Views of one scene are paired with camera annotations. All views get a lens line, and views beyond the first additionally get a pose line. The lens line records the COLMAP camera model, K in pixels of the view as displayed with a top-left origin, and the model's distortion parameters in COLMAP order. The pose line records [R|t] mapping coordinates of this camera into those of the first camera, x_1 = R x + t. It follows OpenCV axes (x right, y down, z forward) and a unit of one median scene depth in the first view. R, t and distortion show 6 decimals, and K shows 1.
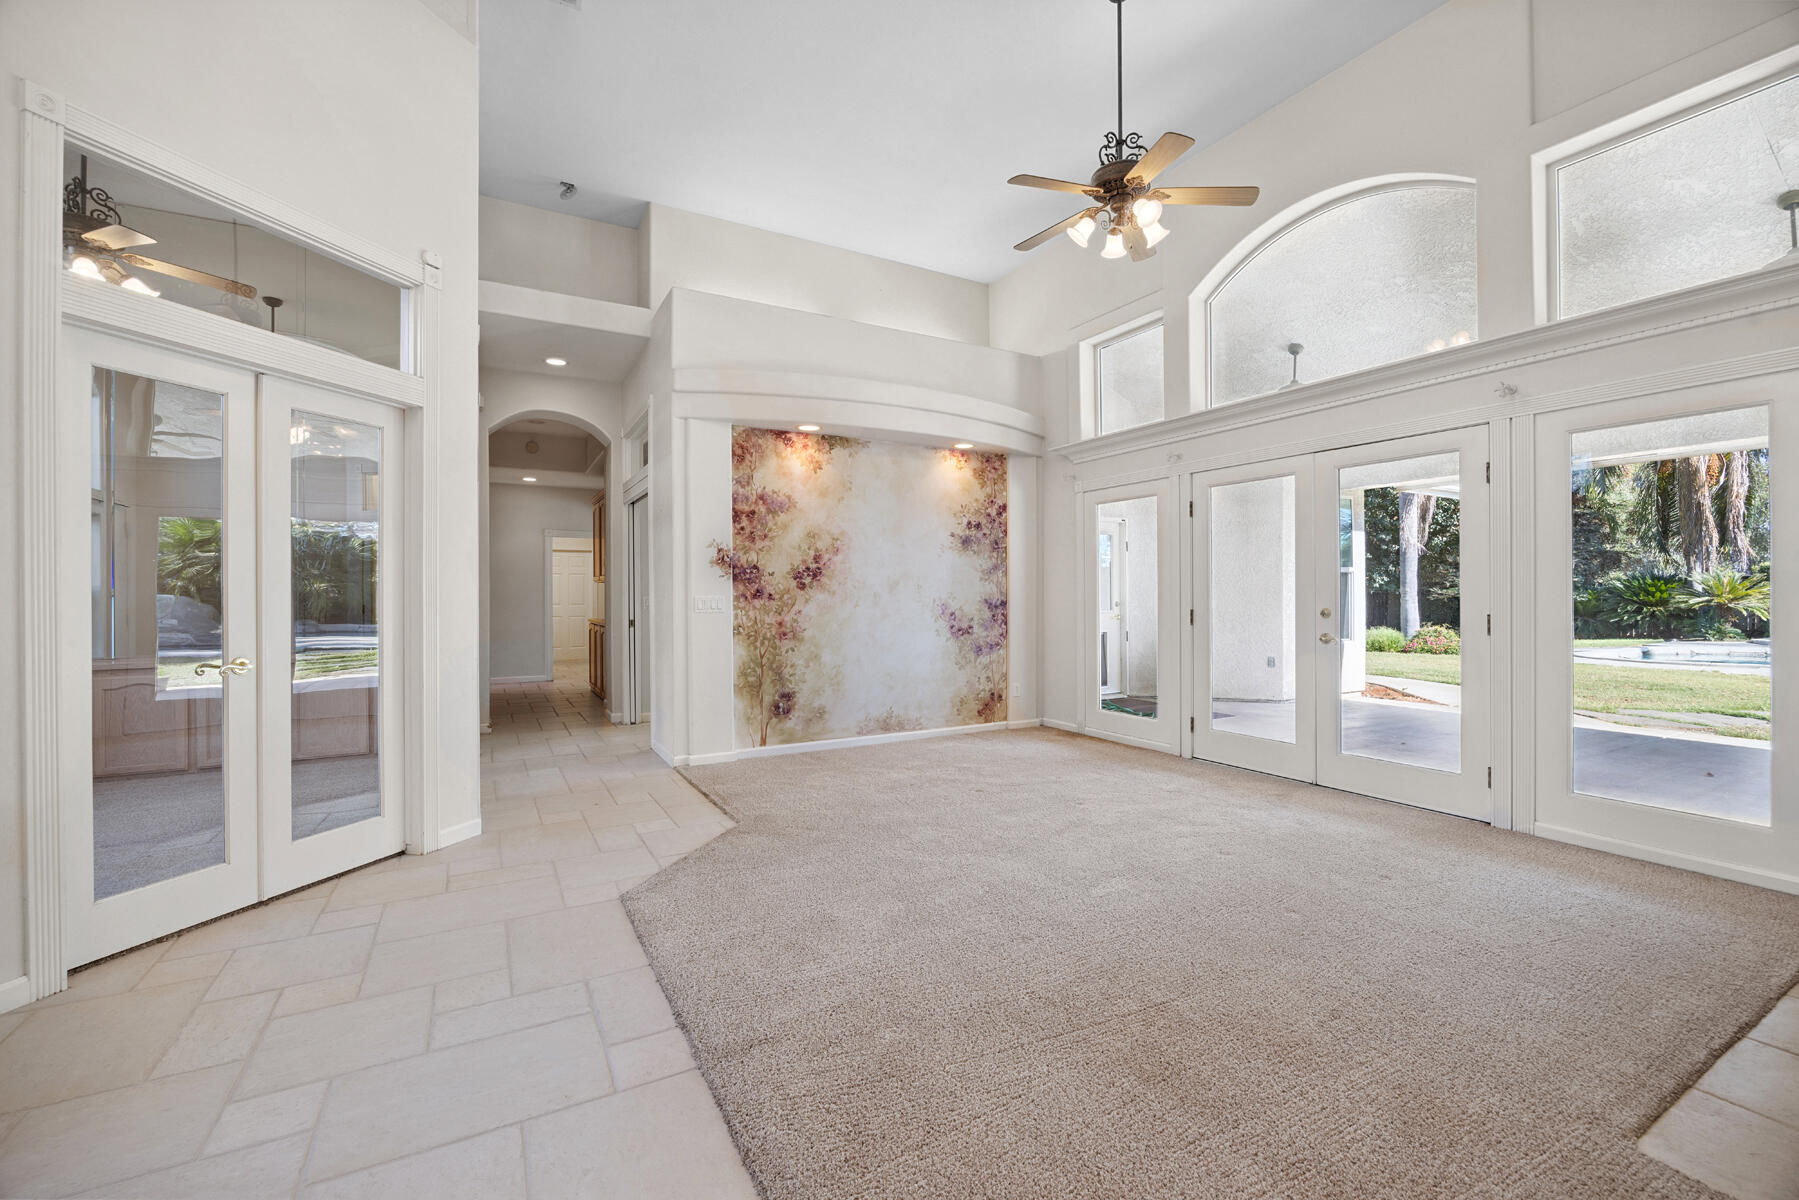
lens RADIAL K [[762.8, 0, 919.2], [0, 762.8, 598.3], [0, 0, 1]] dist [-0.002075, -0.000208]
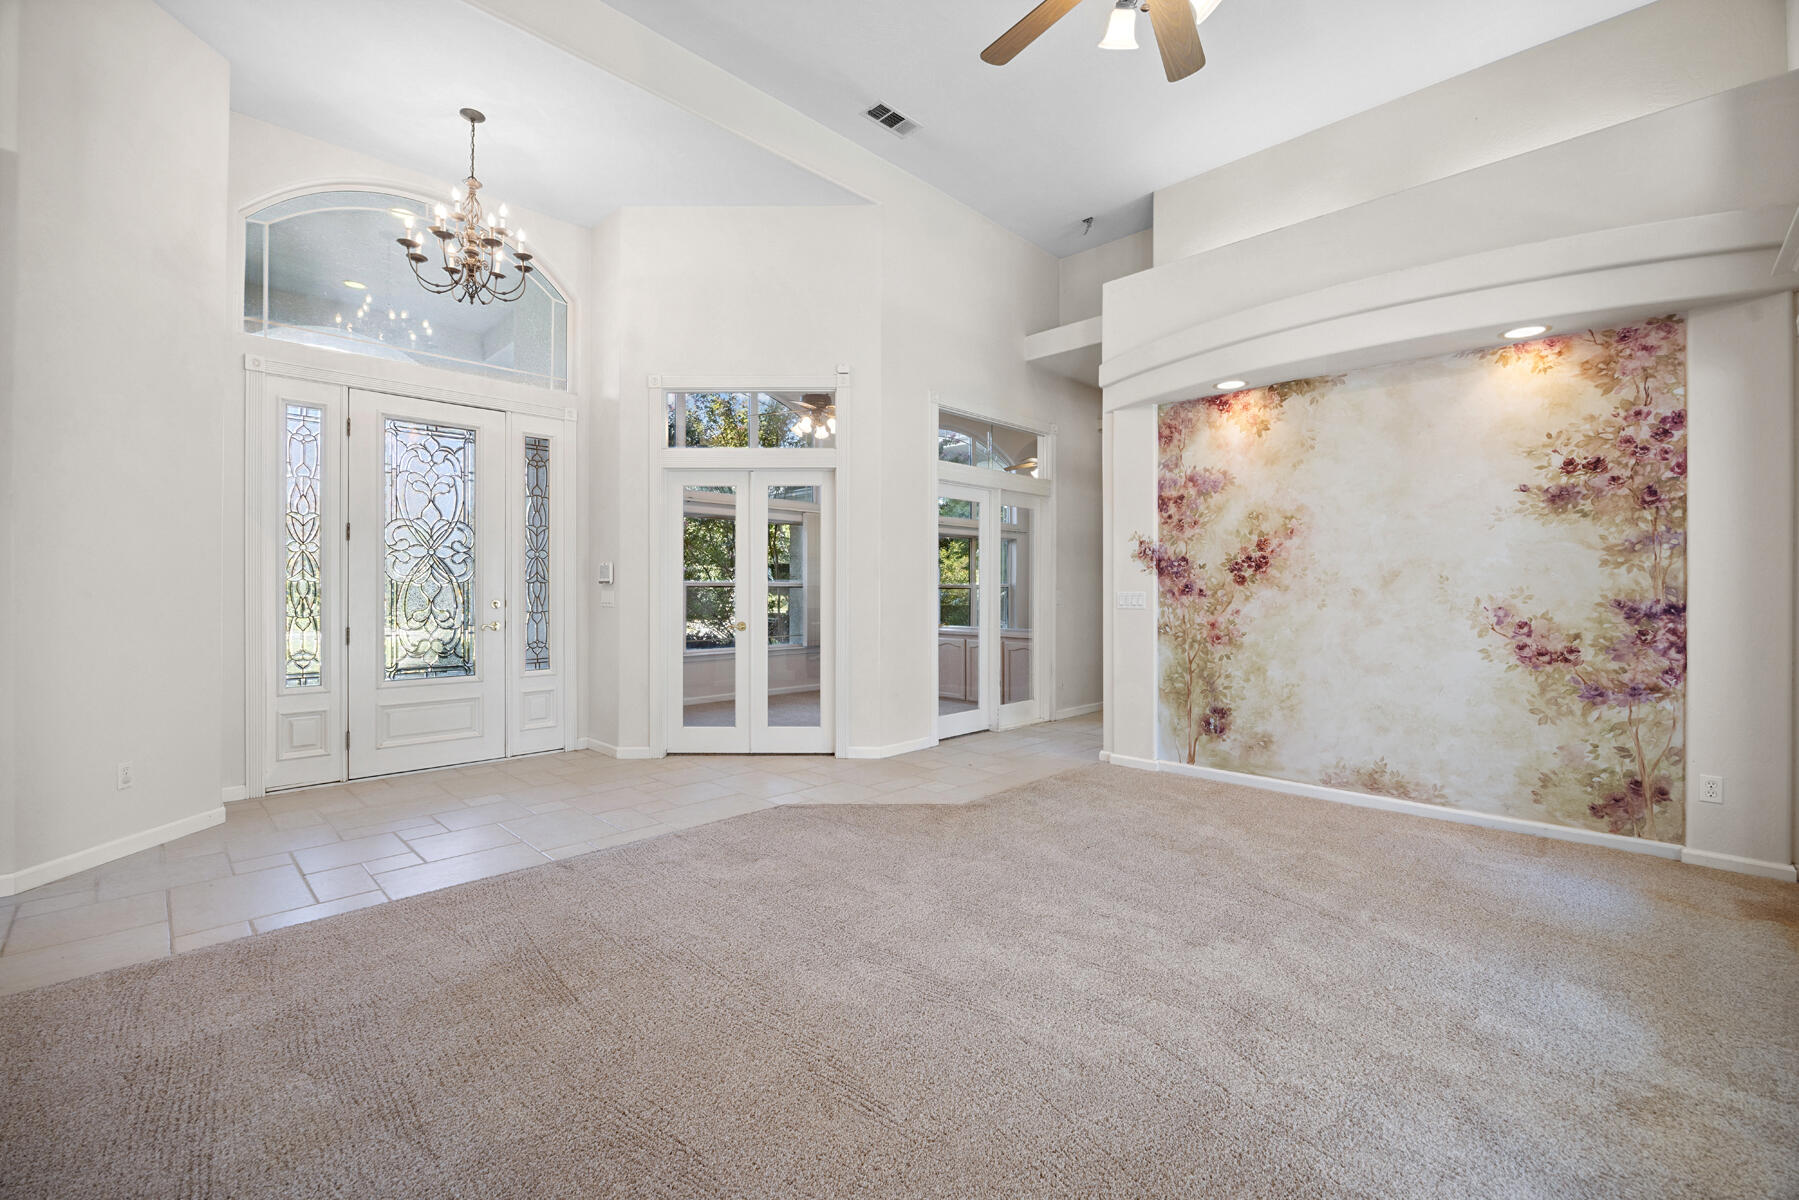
lens RADIAL K [[762.8, 0, 919.2], [0, 762.8, 598.3], [0, 0, 1]] dist [-0.002075, -0.000208]
pose [[0.282608, 0.012095, -0.959159, 0.514967], [-0.009580, 0.999906, 0.009786, -0.001180], [0.959188, 0.006424, 0.282698, 0.432825]]
